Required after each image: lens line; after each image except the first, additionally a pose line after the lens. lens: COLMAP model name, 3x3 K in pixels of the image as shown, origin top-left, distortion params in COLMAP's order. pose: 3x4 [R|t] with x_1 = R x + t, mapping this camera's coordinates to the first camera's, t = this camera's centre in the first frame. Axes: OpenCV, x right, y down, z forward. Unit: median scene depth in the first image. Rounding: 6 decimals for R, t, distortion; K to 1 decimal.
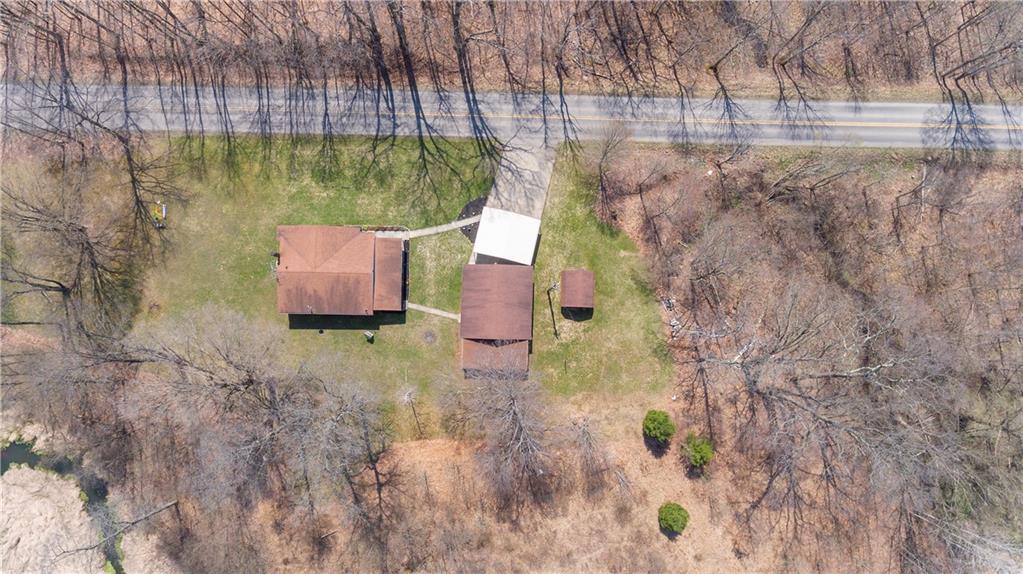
lens RADIAL K [[598.9, 0, 513.3], [0, 598.9, 286.2], [0, 0, 1]] dist [0.000337, 0.000071]
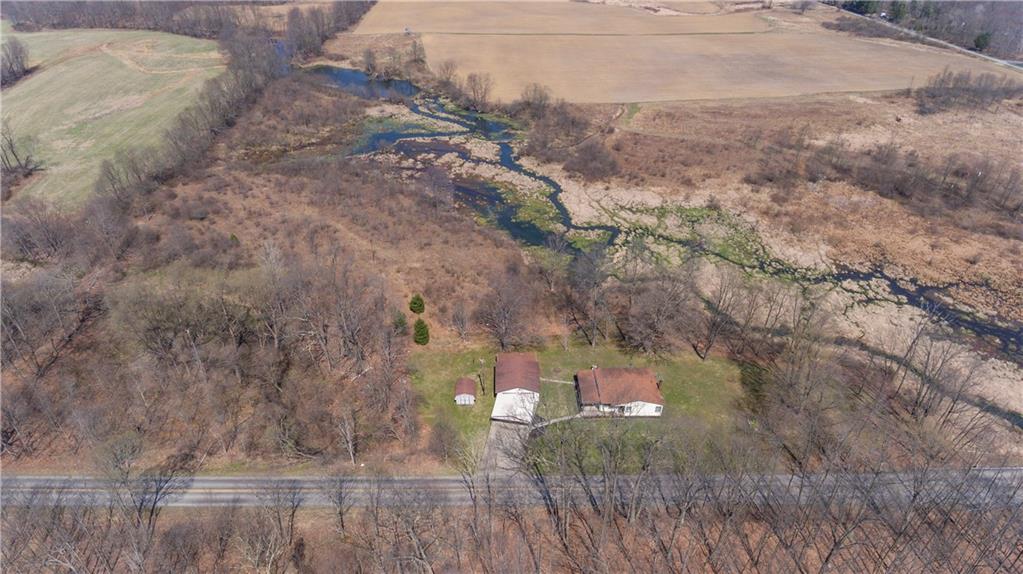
lens RADIAL K [[598.9, 0, 502.5], [0, 598.9, 291.5], [0, 0, 1]] dist [0.000337, 0.000071]
pose [[-0.999044, 0.007423, -0.043070, 0.074986], [-0.040723, -0.515907, 0.855676, -1.154618], [-0.015869, 0.856613, 0.515716, -0.014759]]
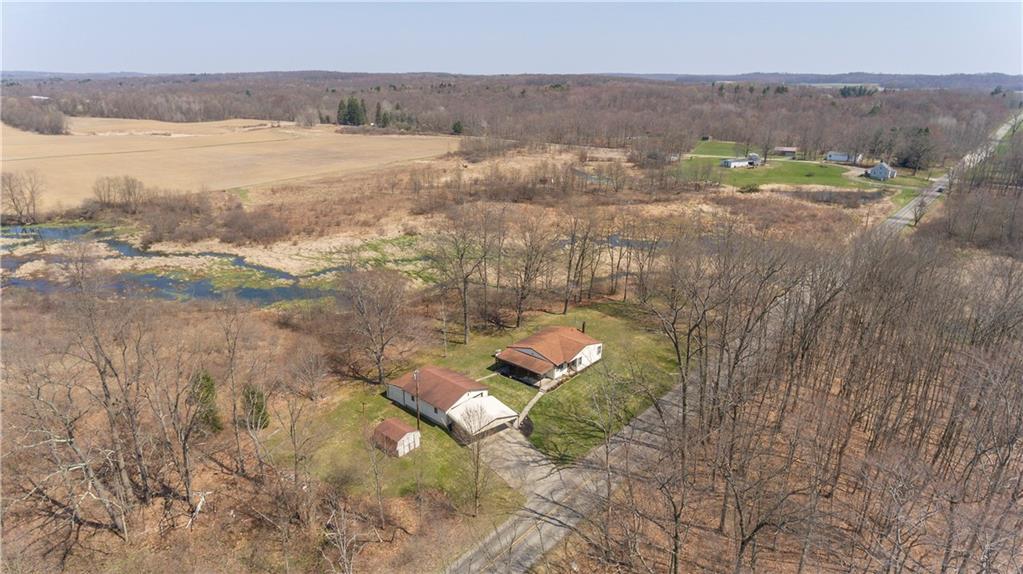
lens RADIAL K [[598.9, 0, 505.3], [0, 598.9, 282.5], [0, 0, 1]] dist [0.000337, 0.000071]
pose [[-0.644371, 0.235970, -0.727395, 0.636754], [-0.764304, -0.167608, 0.622694, -0.692728], [0.025020, 0.957197, 0.288354, 0.460102]]
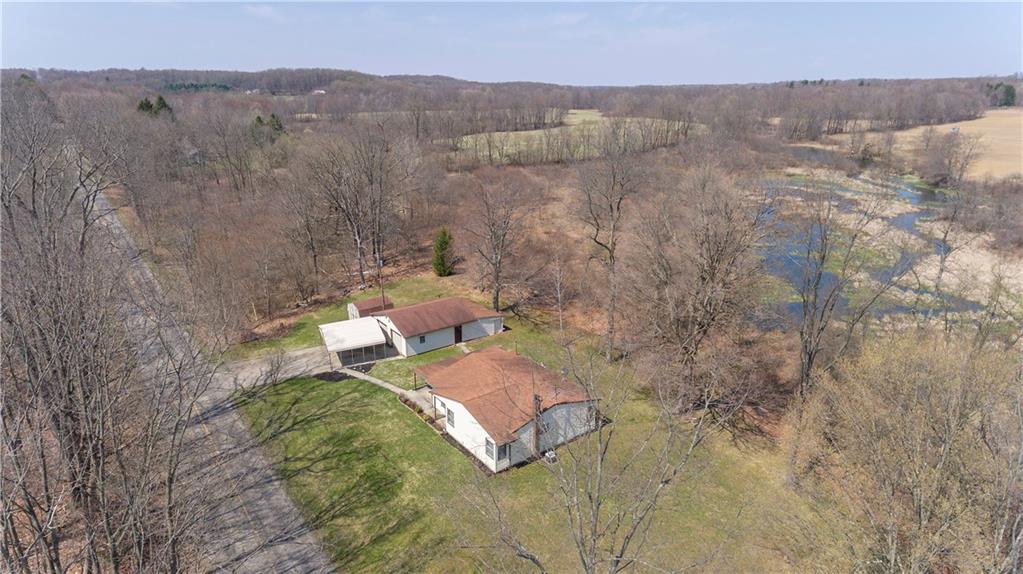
lens RADIAL K [[598.9, 0, 513.1], [0, 598.9, 285.4], [0, 0, 1]] dist [0.000337, 0.000071]
pose [[-0.620455, -0.252746, 0.742398, -0.749735], [0.783786, -0.167583, 0.597992, -0.388411], [-0.026727, 0.952909, 0.302077, 0.637637]]
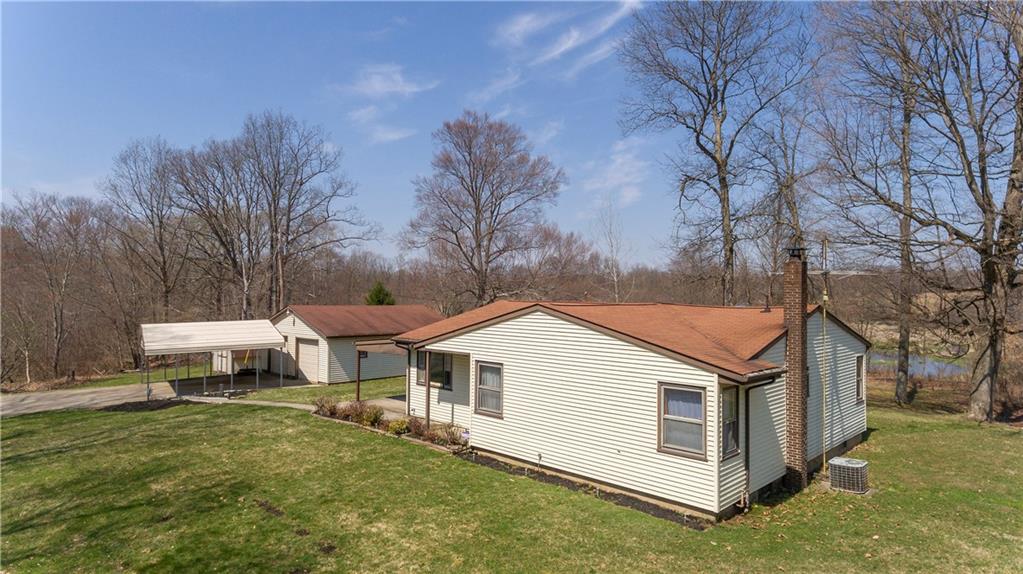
lens RADIAL K [[598.9, 0, 513.3], [0, 598.9, 289.7], [0, 0, 1]] dist [0.000337, 0.000071]
pose [[-0.734335, -0.005783, 0.678763, -0.425983], [0.678062, 0.039971, 0.733917, -0.234242], [-0.031375, 0.999184, -0.025430, 0.928250]]
